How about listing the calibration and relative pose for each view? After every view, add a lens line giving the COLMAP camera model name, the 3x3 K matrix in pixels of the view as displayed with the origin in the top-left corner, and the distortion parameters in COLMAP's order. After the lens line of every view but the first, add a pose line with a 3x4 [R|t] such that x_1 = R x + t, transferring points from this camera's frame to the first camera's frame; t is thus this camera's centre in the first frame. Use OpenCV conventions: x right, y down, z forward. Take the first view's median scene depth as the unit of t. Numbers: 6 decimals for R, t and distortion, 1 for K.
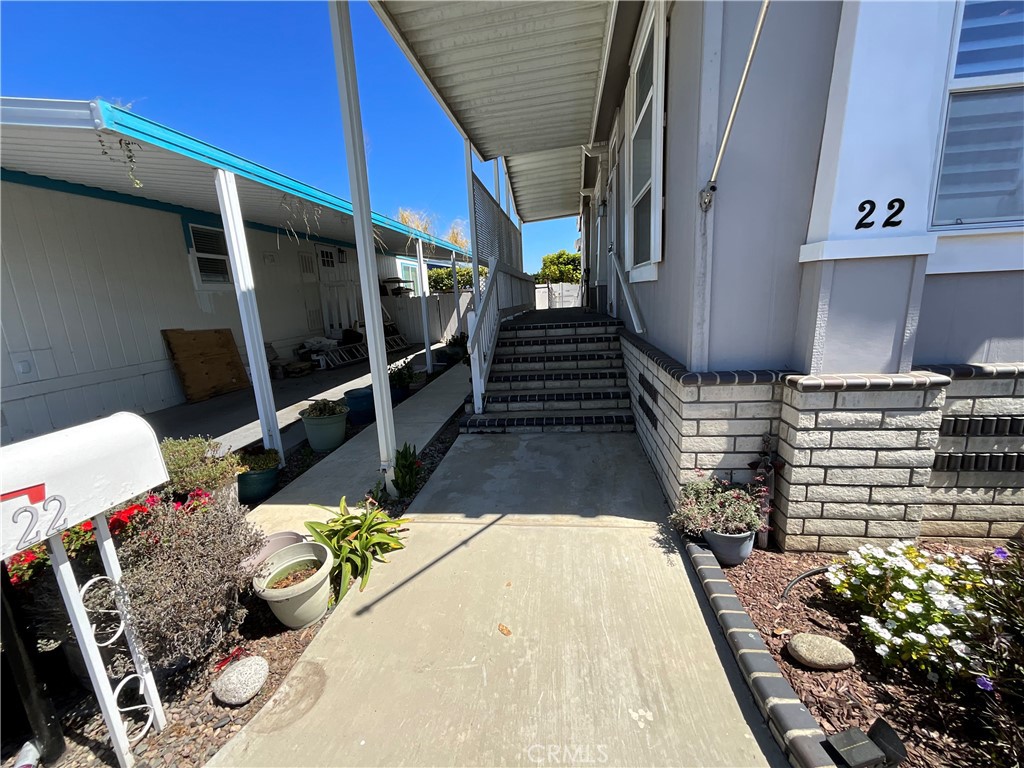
lens RADIAL K [[412.7, 0, 511.1], [0, 412.7, 382.2], [0, 0, 1]] dist [-0.001452, 0.000140]
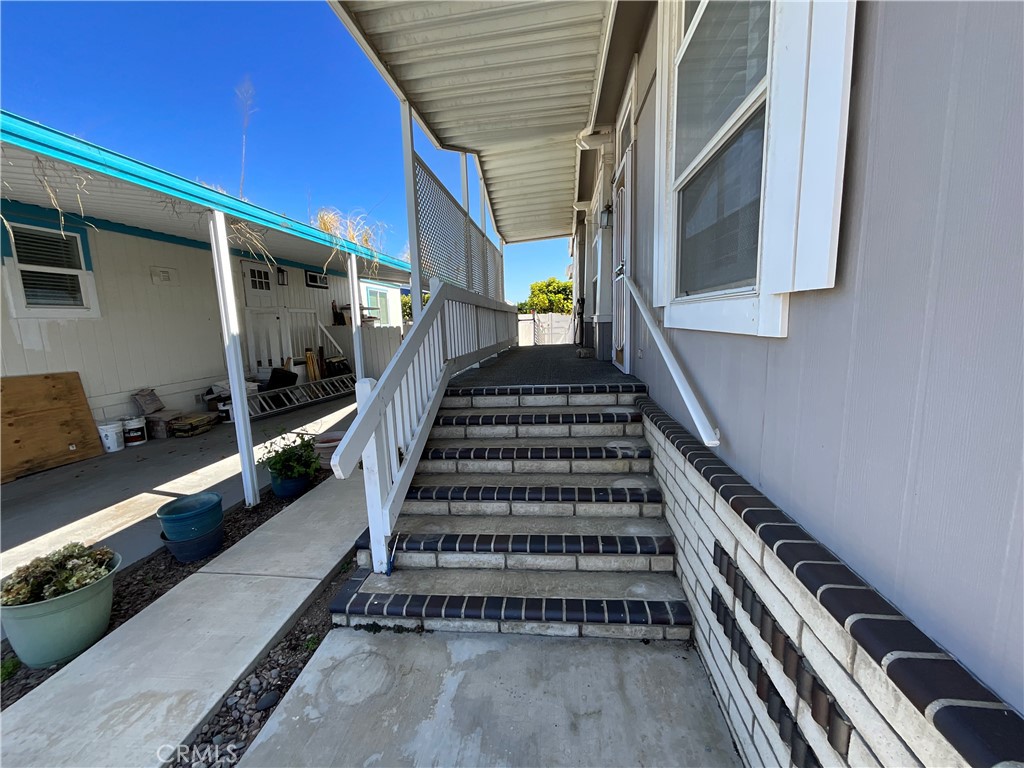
lens RADIAL K [[412.7, 0, 511.1], [0, 412.7, 382.2], [0, 0, 1]] dist [-0.001452, 0.000140]
pose [[0.999581, 0.016975, 0.023433, 0.042447], [-0.015450, 0.997845, -0.063776, -0.080664], [-0.024465, 0.063388, 0.997689, 0.287322]]
